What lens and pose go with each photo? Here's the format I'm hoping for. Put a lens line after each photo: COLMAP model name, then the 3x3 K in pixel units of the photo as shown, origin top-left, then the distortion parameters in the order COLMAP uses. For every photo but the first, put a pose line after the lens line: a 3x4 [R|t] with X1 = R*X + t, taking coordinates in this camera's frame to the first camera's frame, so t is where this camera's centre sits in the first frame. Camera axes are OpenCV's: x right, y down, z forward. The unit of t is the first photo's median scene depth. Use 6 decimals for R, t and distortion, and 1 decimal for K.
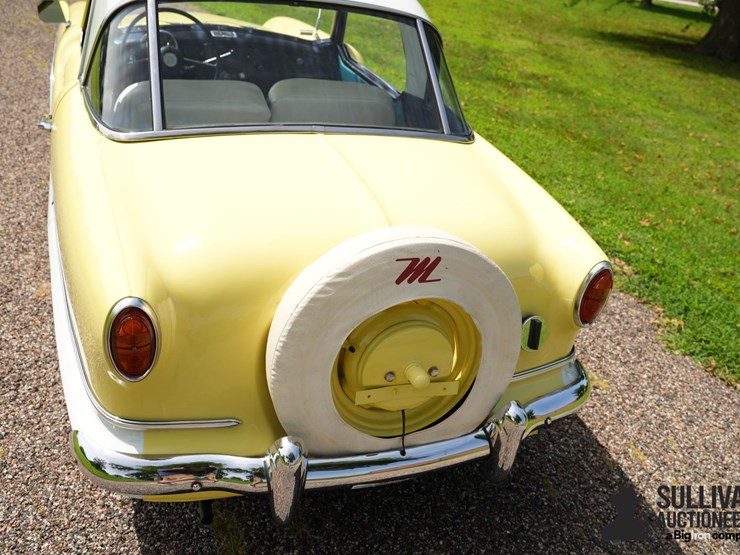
lens RADIAL K [[663.4, 0, 377.6], [0, 663.4, 270.4], [0, 0, 1]] dist [-0.102387, 0.072848]
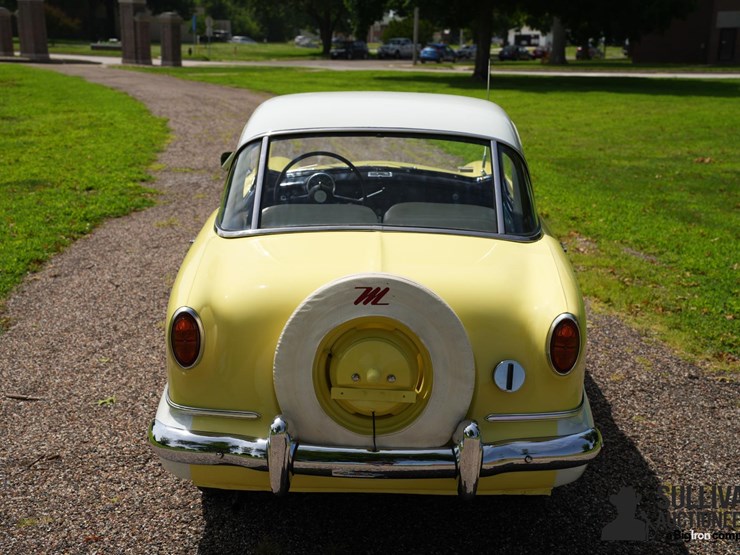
lens RADIAL K [[1032.7, 0, 373.5], [0, 1032.7, 280.3], [0, 0, 1]] dist [0.197269, 0.000000]
pose [[0.917933, -0.026265, -0.395864, 0.855664], [-0.085635, 0.961167, -0.262343, 0.497226], [0.387382, 0.274713, 0.880038, -0.871376]]
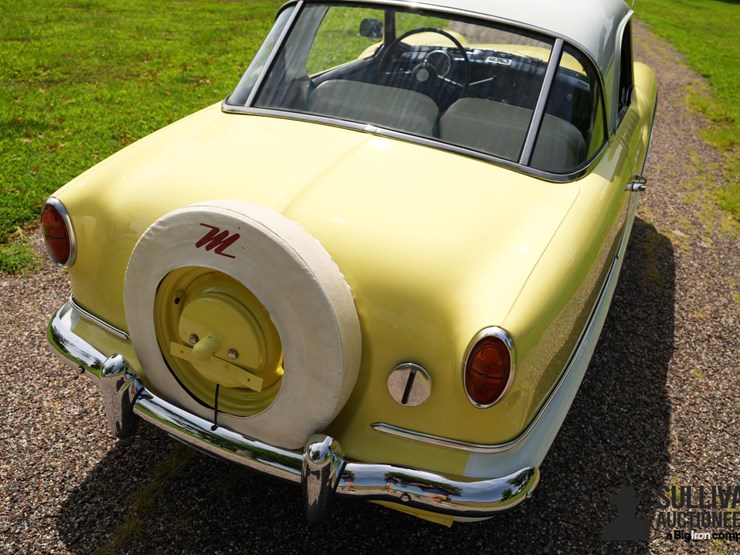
lens RADIAL K [[663.4, 0, 367.4], [0, 663.4, 279.2], [0, 0, 1]] dist [-0.102387, 0.072848]
pose [[0.698031, 0.277544, -0.660092, 0.809652], [-0.326021, 0.943924, 0.052127, -0.064199], [0.637545, 0.178818, 0.749374, 0.368365]]
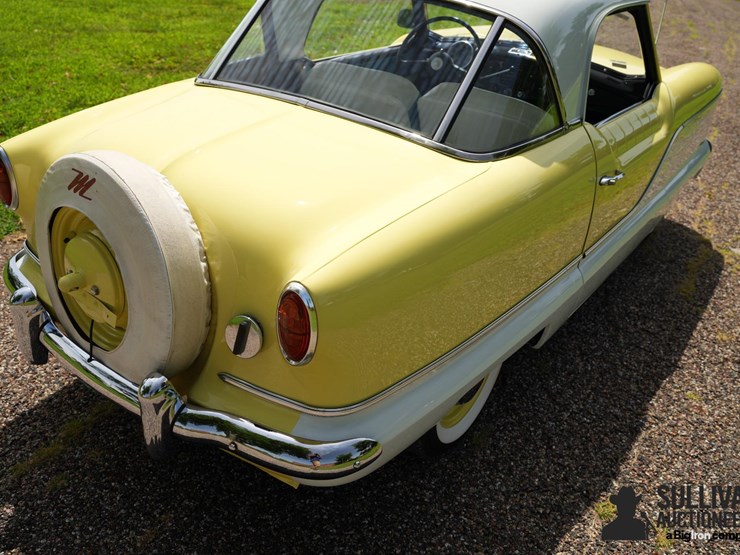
lens RADIAL K [[663.4, 0, 367.6], [0, 663.4, 278.7], [0, 0, 1]] dist [-0.102387, 0.072848]
pose [[0.526156, 0.329046, -0.784148, 1.104850], [-0.398390, 0.910034, 0.114555, -0.155513], [0.751296, 0.252123, 0.609909, 0.664373]]
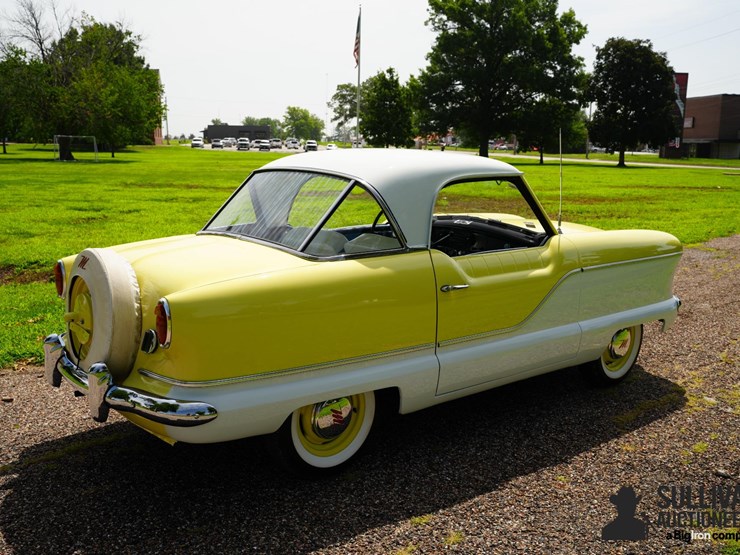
lens RADIAL K [[750.7, 0, 371.9], [0, 750.7, 283.2], [0, 0, 1]] dist [-0.005567, 0.000000]
pose [[0.310697, 0.046375, -0.949377, 2.306811], [-0.425020, 0.900172, -0.095122, -0.090954], [0.850192, 0.433058, 0.299391, 0.988235]]
